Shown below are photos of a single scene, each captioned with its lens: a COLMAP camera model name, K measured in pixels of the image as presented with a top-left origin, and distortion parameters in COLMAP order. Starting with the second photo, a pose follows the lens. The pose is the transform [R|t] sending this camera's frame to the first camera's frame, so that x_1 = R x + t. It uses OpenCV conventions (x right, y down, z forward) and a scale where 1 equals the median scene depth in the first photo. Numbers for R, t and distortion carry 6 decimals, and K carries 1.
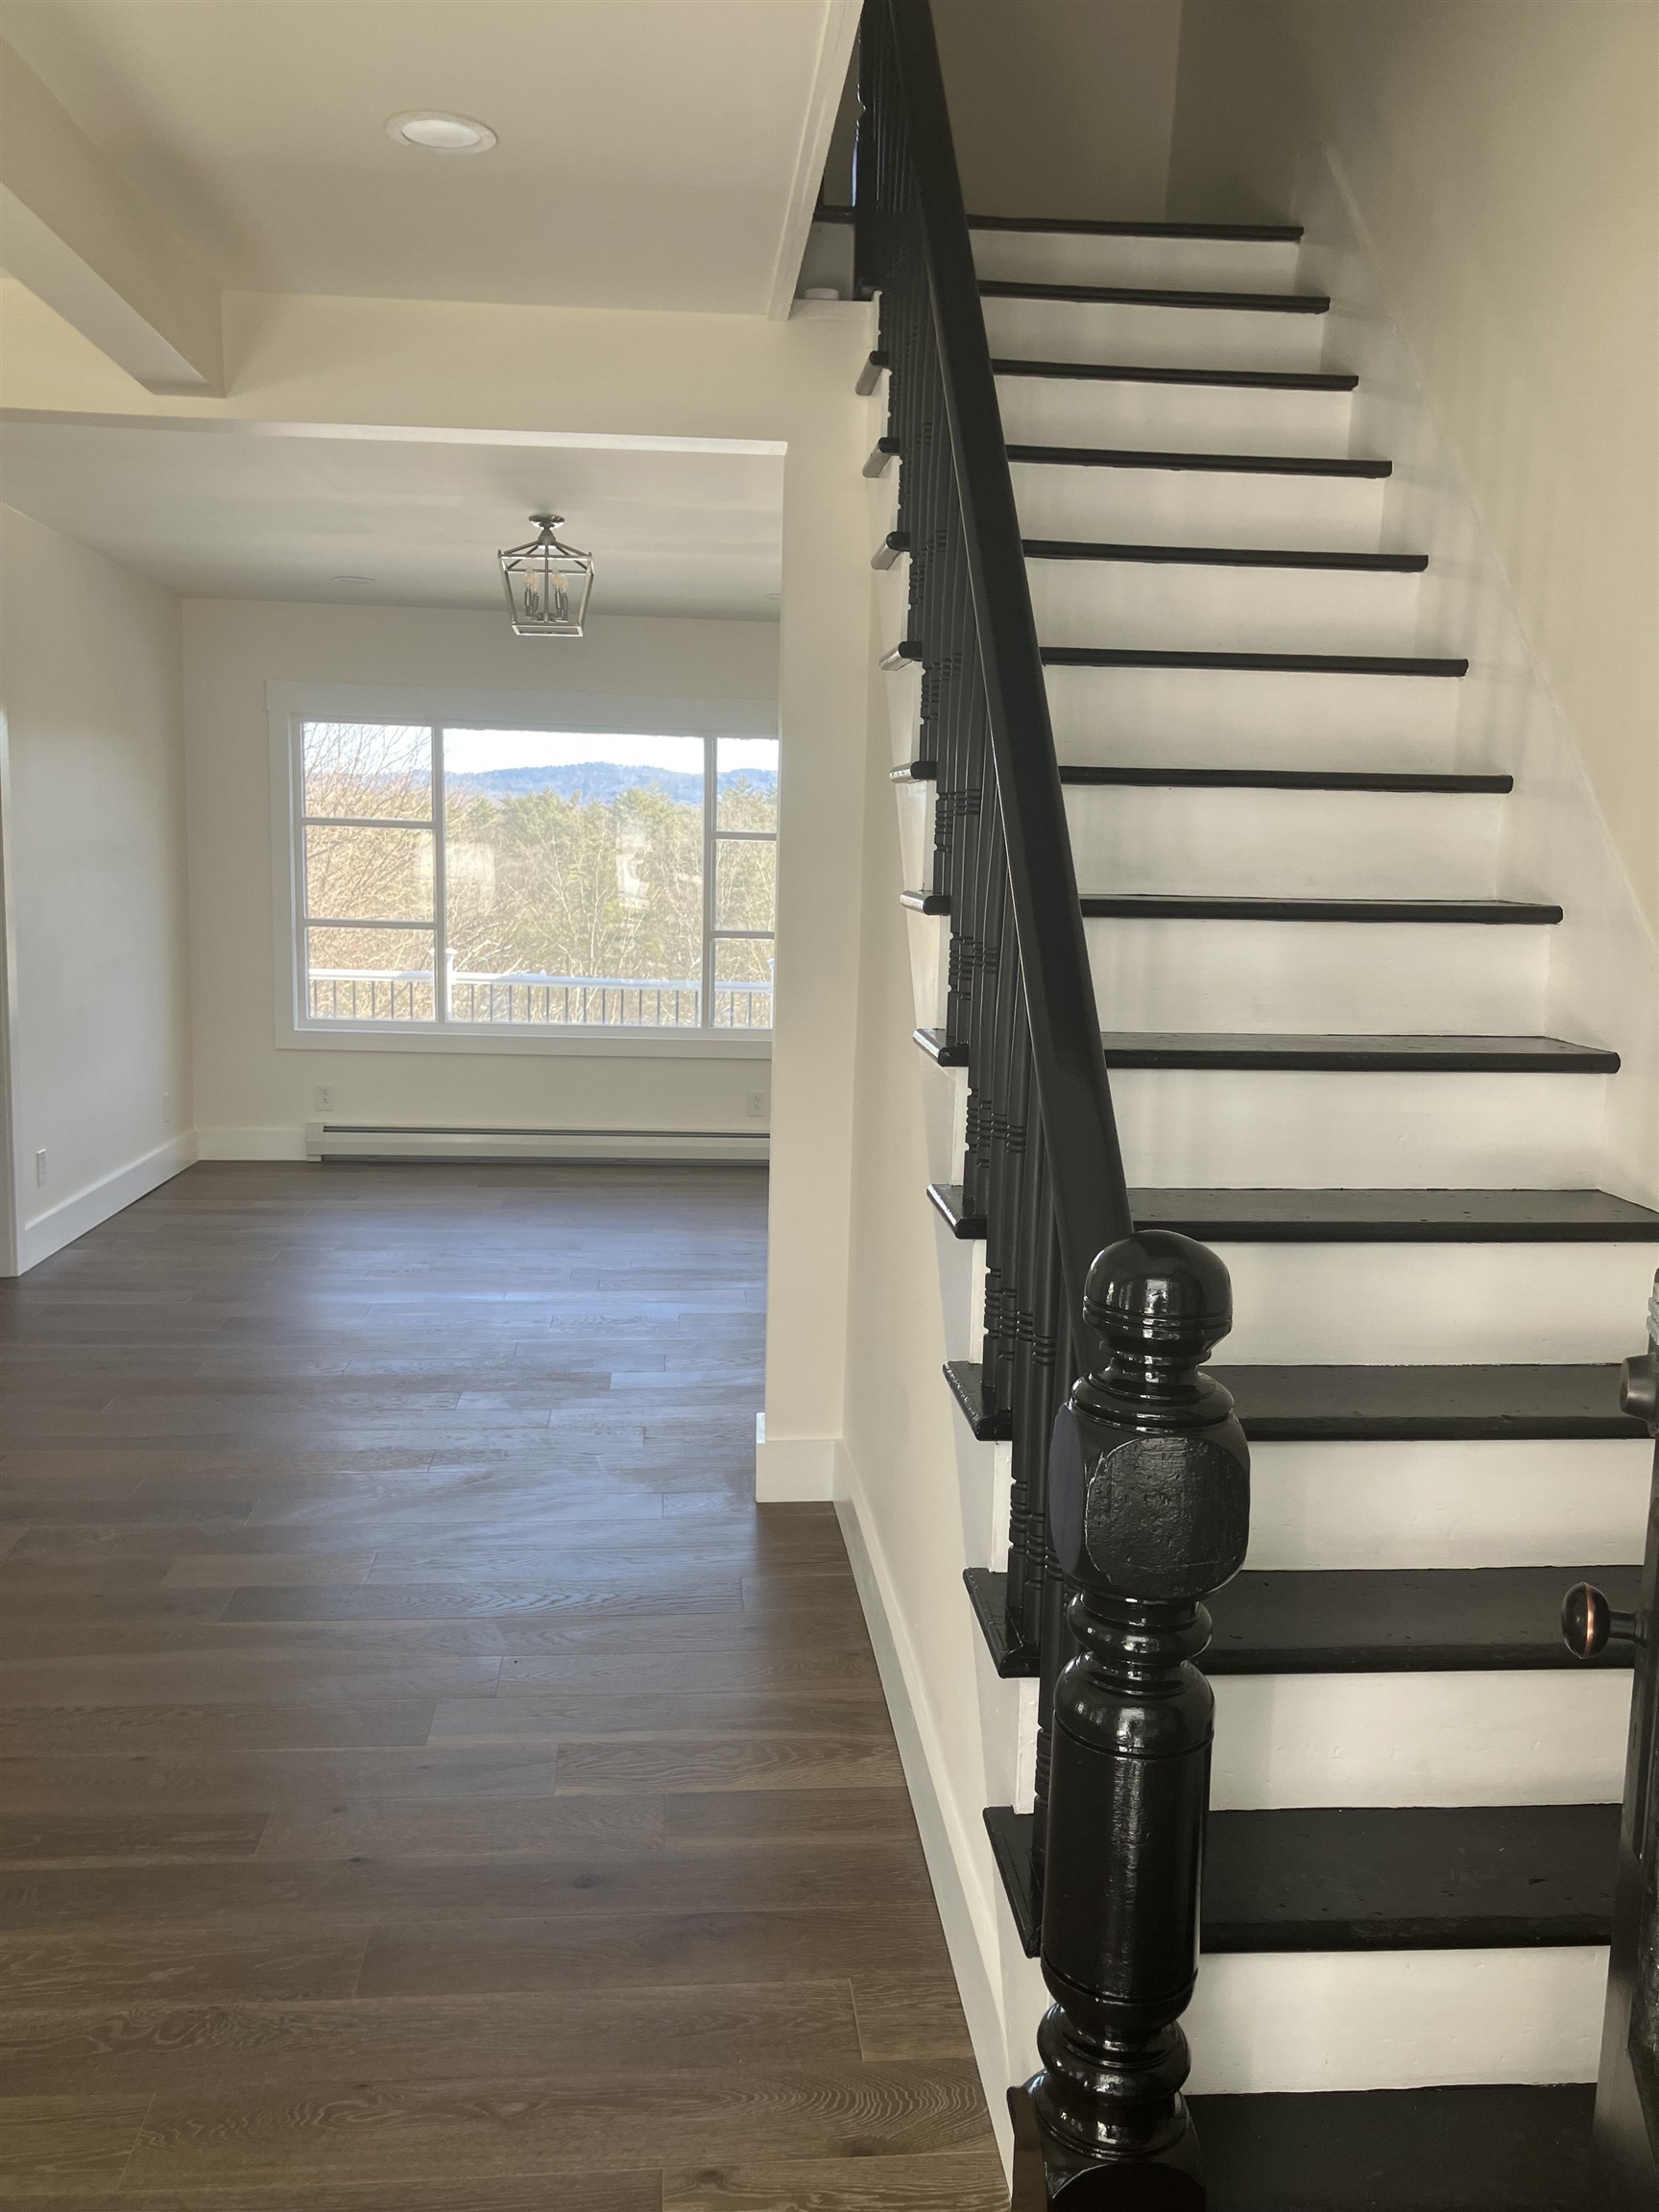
lens RADIAL K [[1823.1, 0, 834.8], [0, 1823.1, 1153.6], [0, 0, 1]] dist [0.020866, -0.033142]
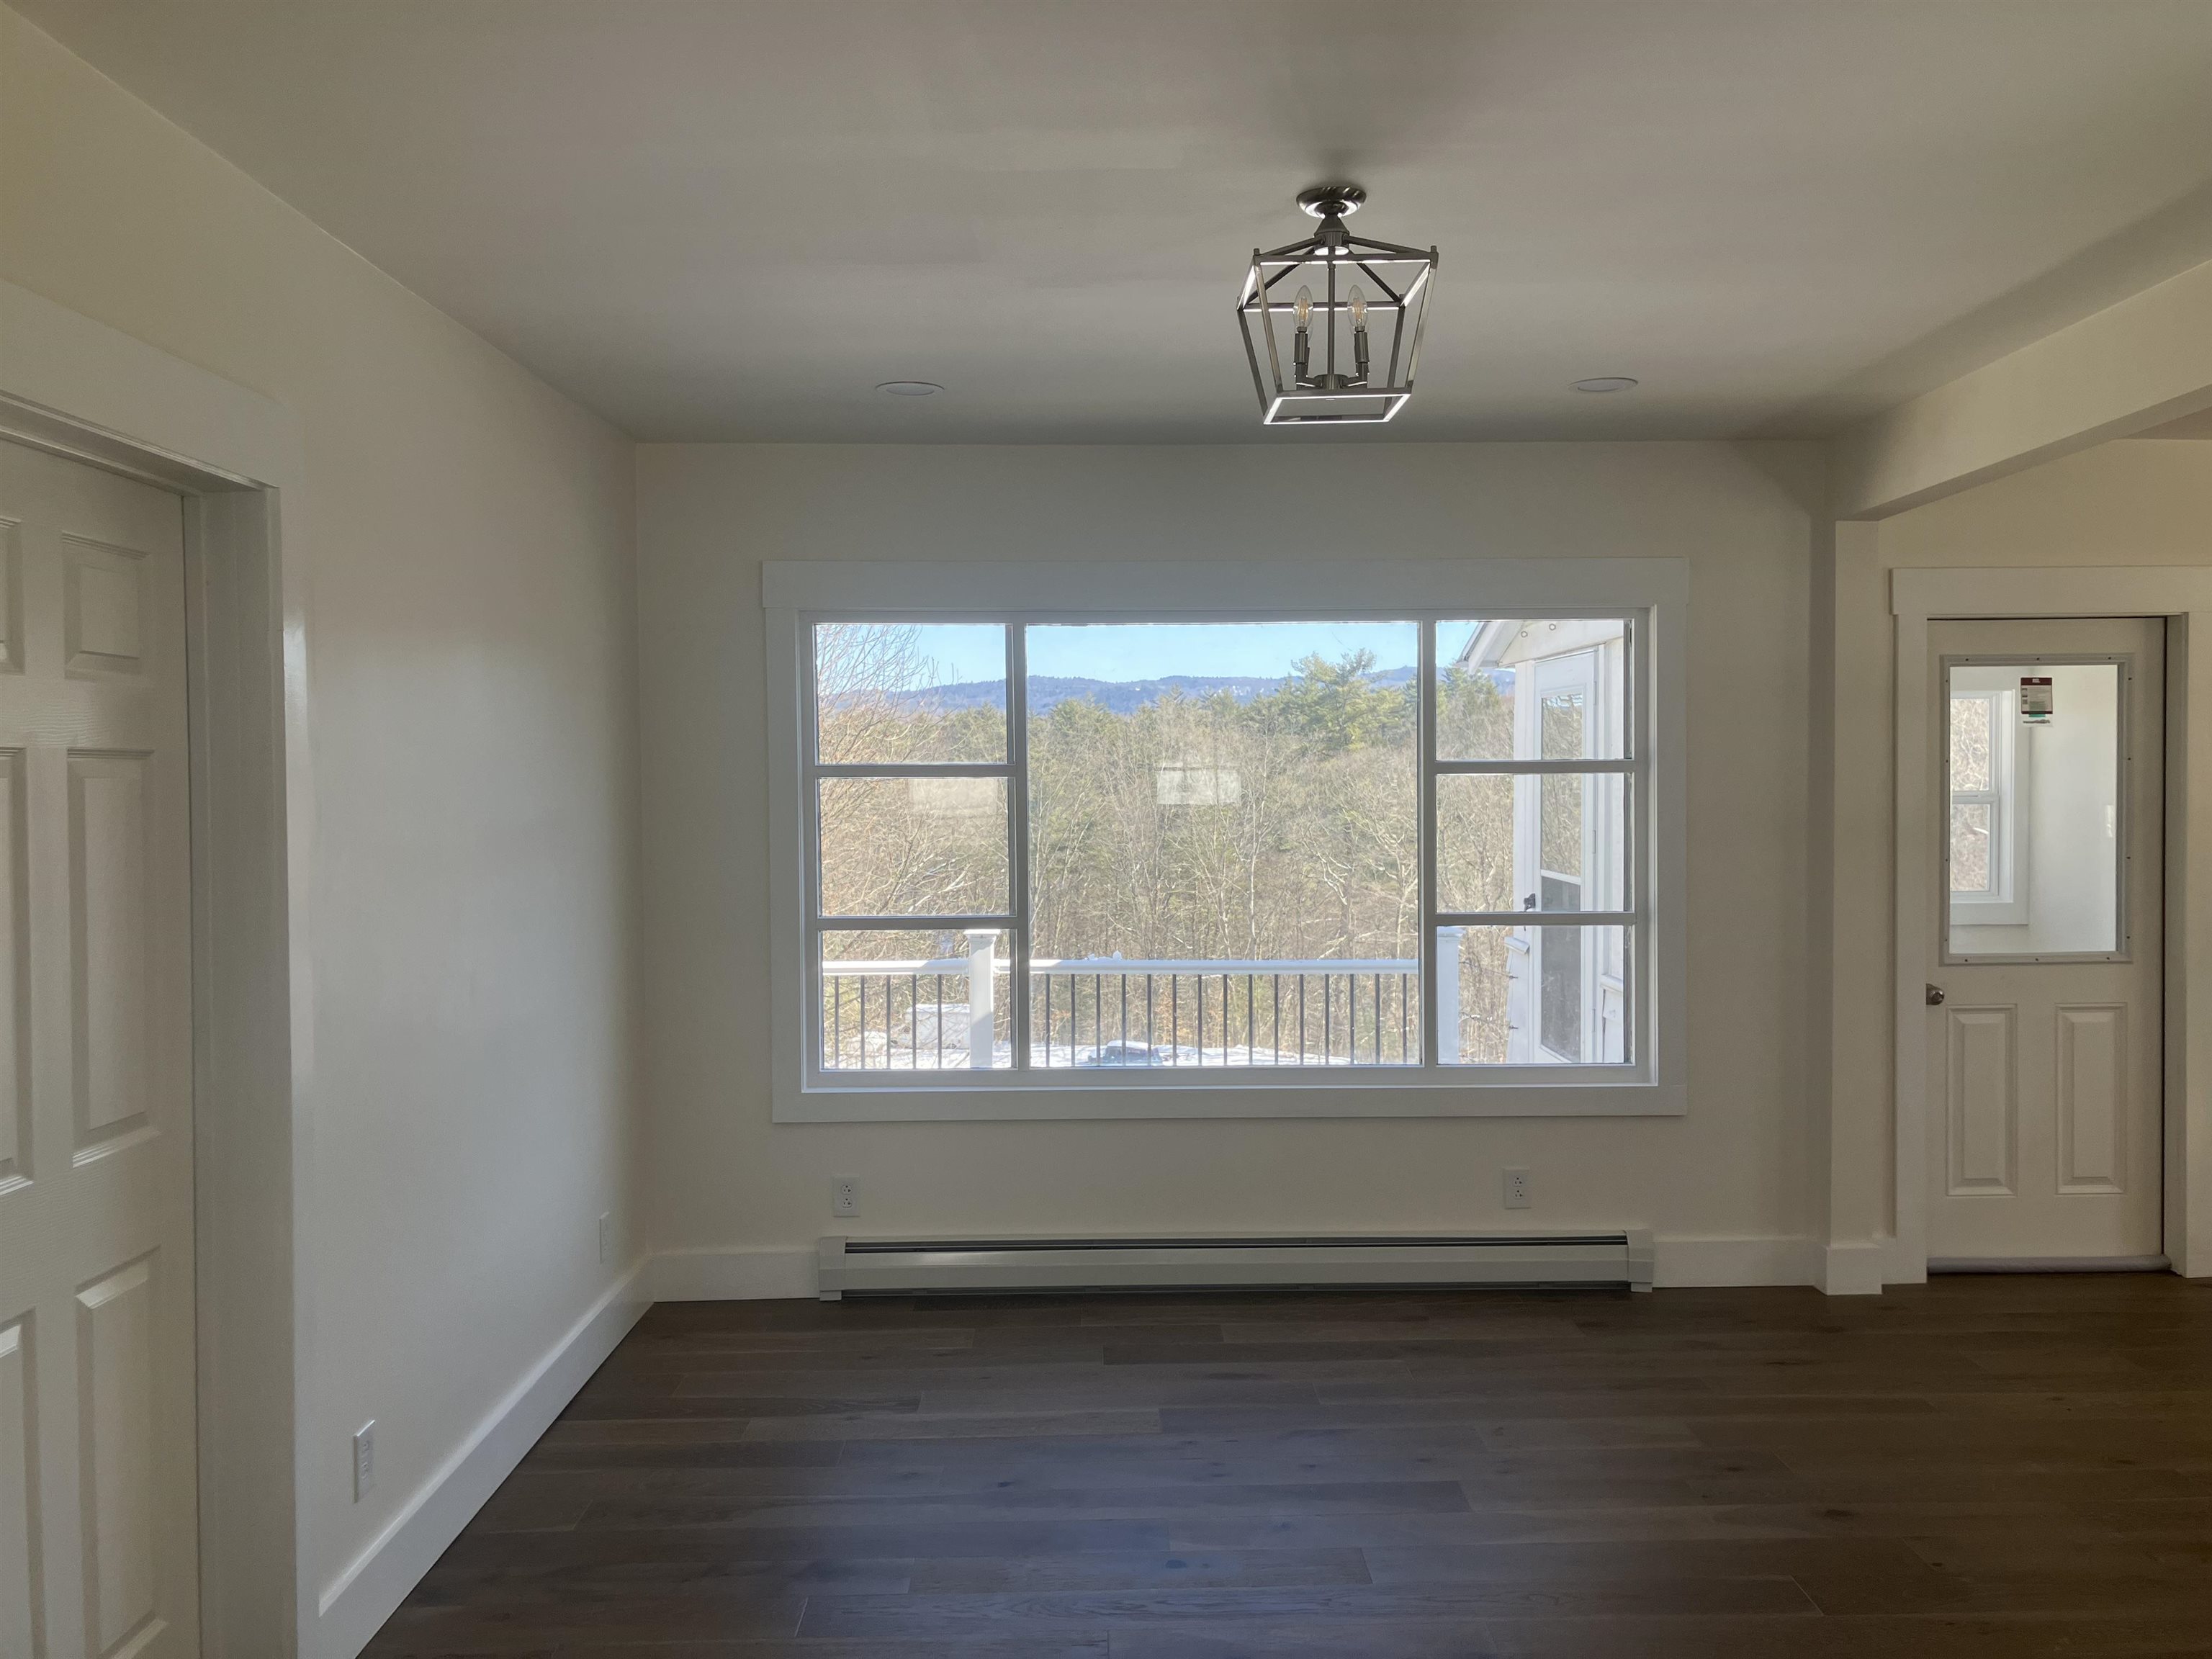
lens RADIAL K [[1823.1, 0, 1099.9], [0, 1823.1, 825.3], [0, 0, 1]] dist [0.020866, -0.033142]
pose [[0.995211, -0.032268, -0.092275, -0.129040], [0.020378, 0.991693, -0.127002, -0.076981], [0.095607, 0.124514, 0.987601, 0.362611]]
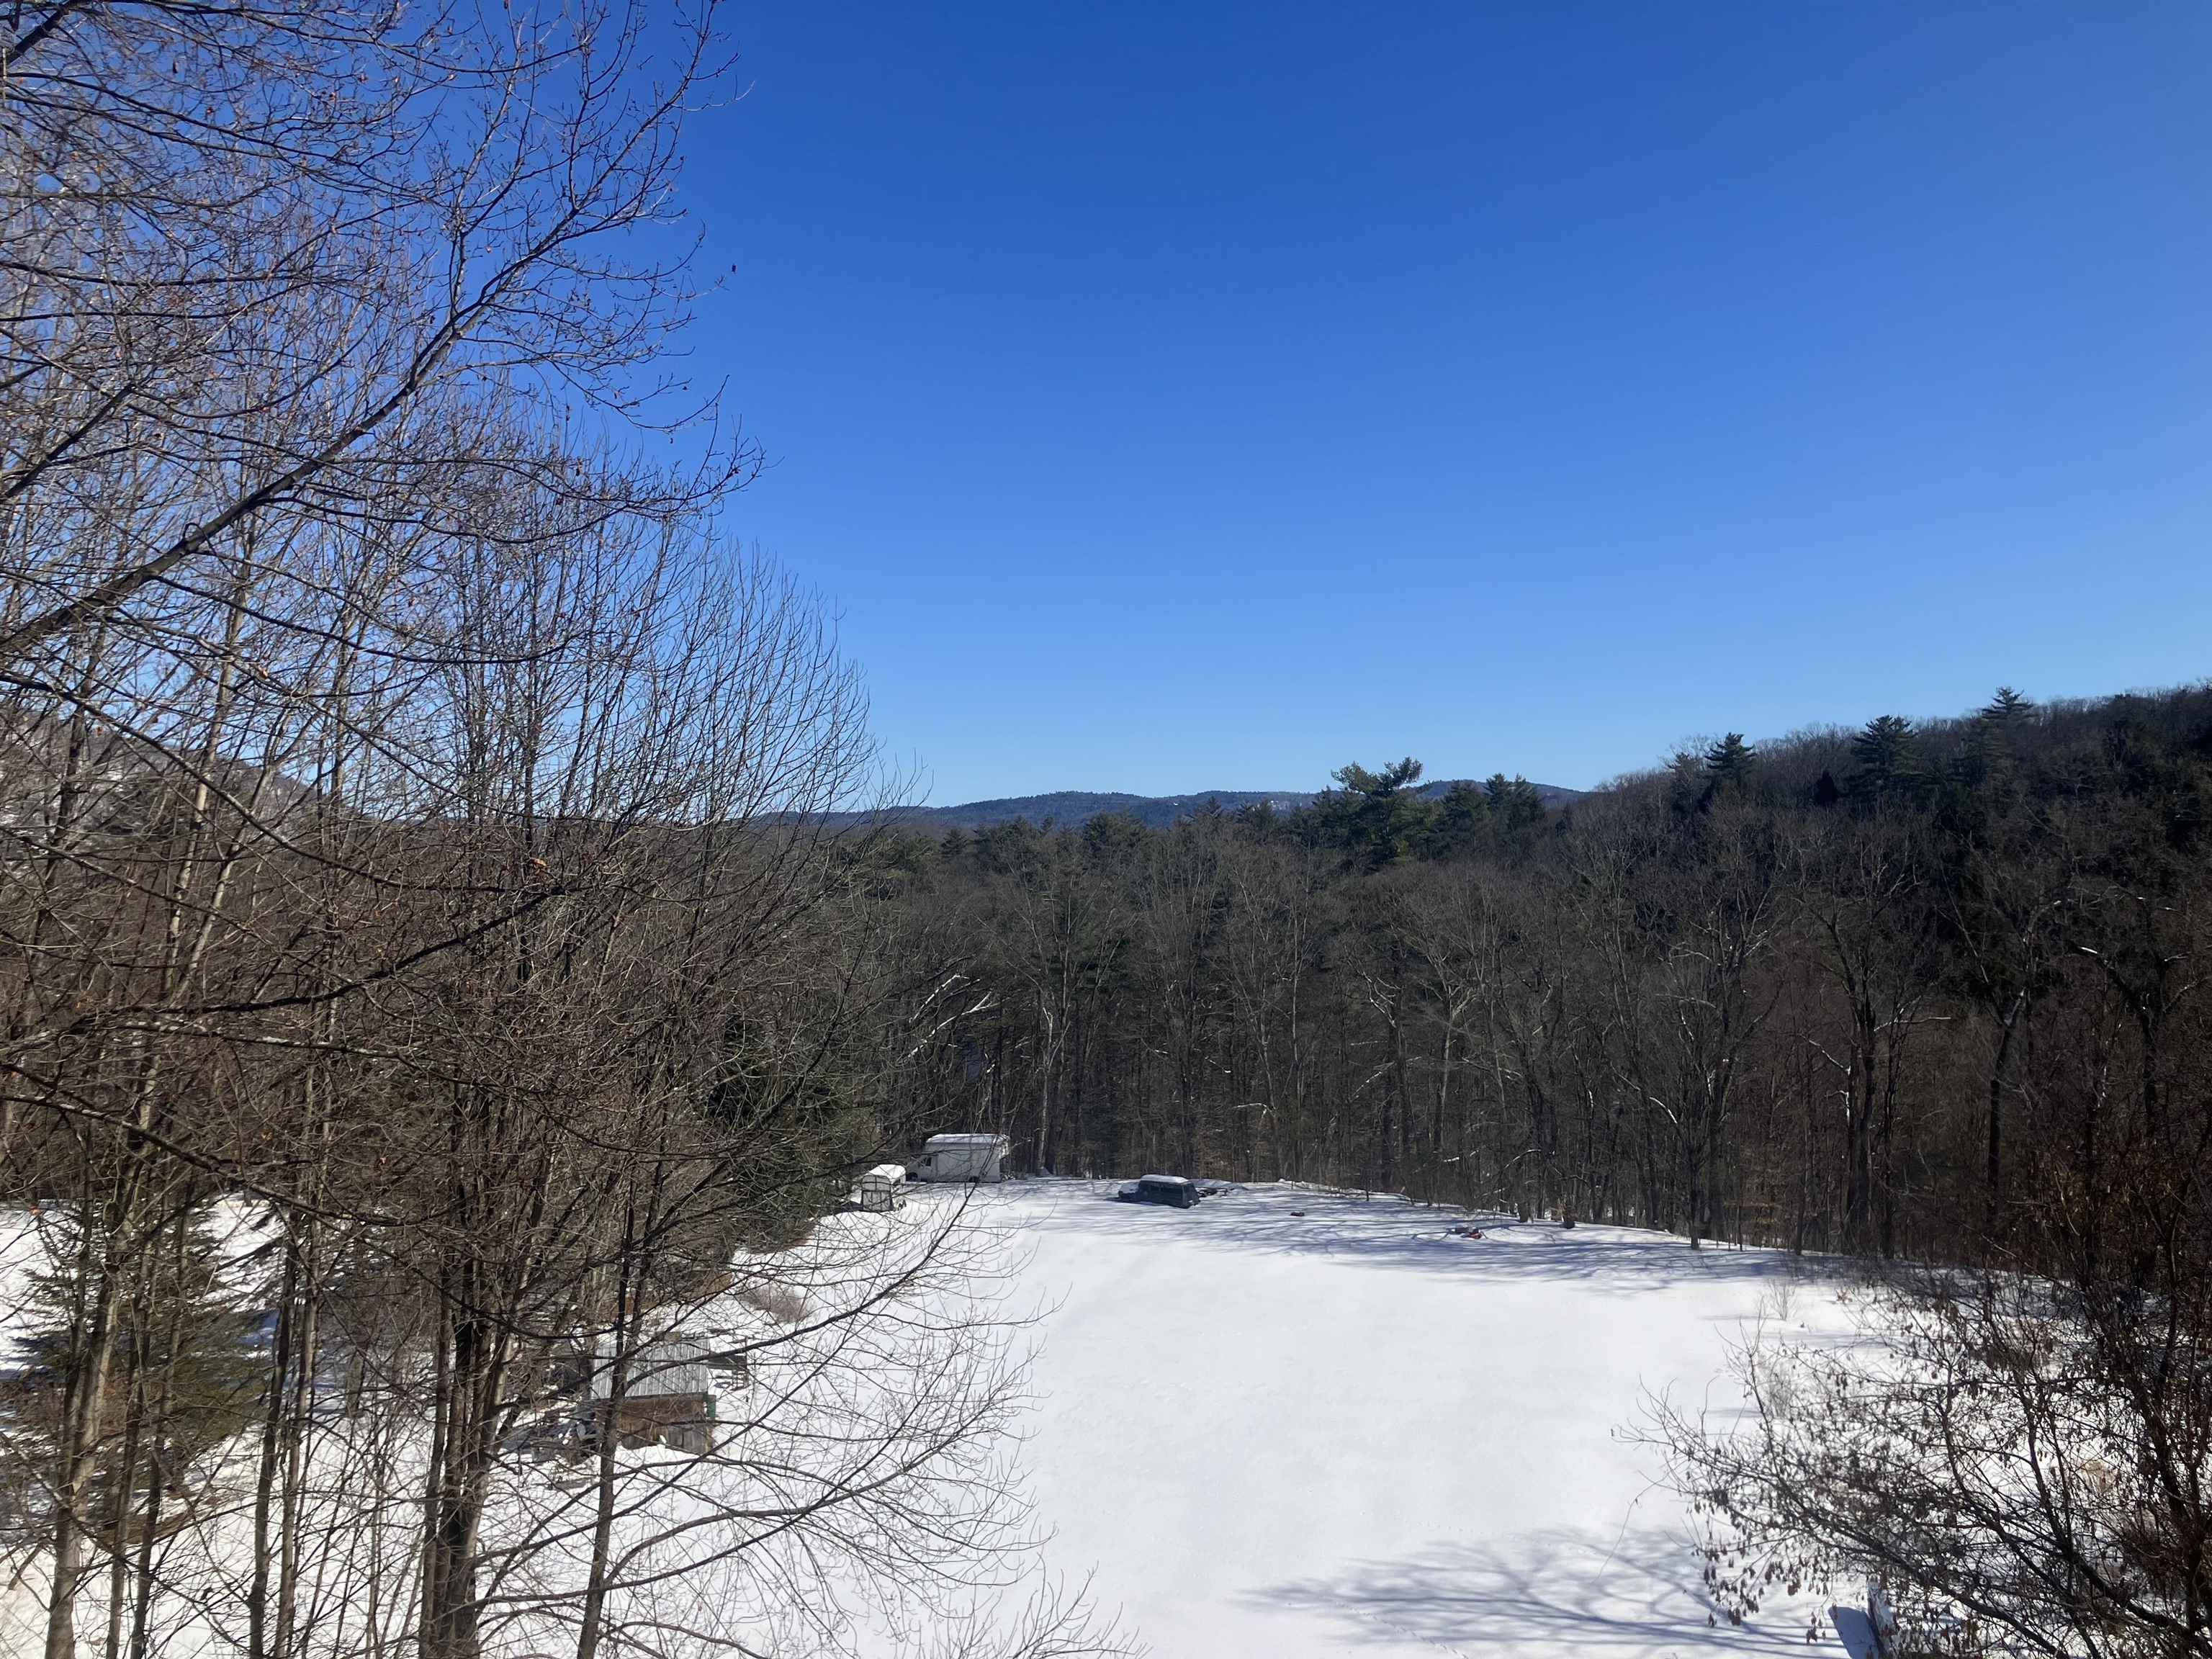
lens RADIAL K [[1823.1, 0, 1109.7], [0, 1823.1, 822.2], [0, 0, 1]] dist [0.020866, -0.033142]
pose [[0.993770, -0.038770, -0.104493, -0.181049], [0.018118, 0.981273, -0.191767, -0.230833], [0.109971, 0.188679, 0.975862, 1.455952]]
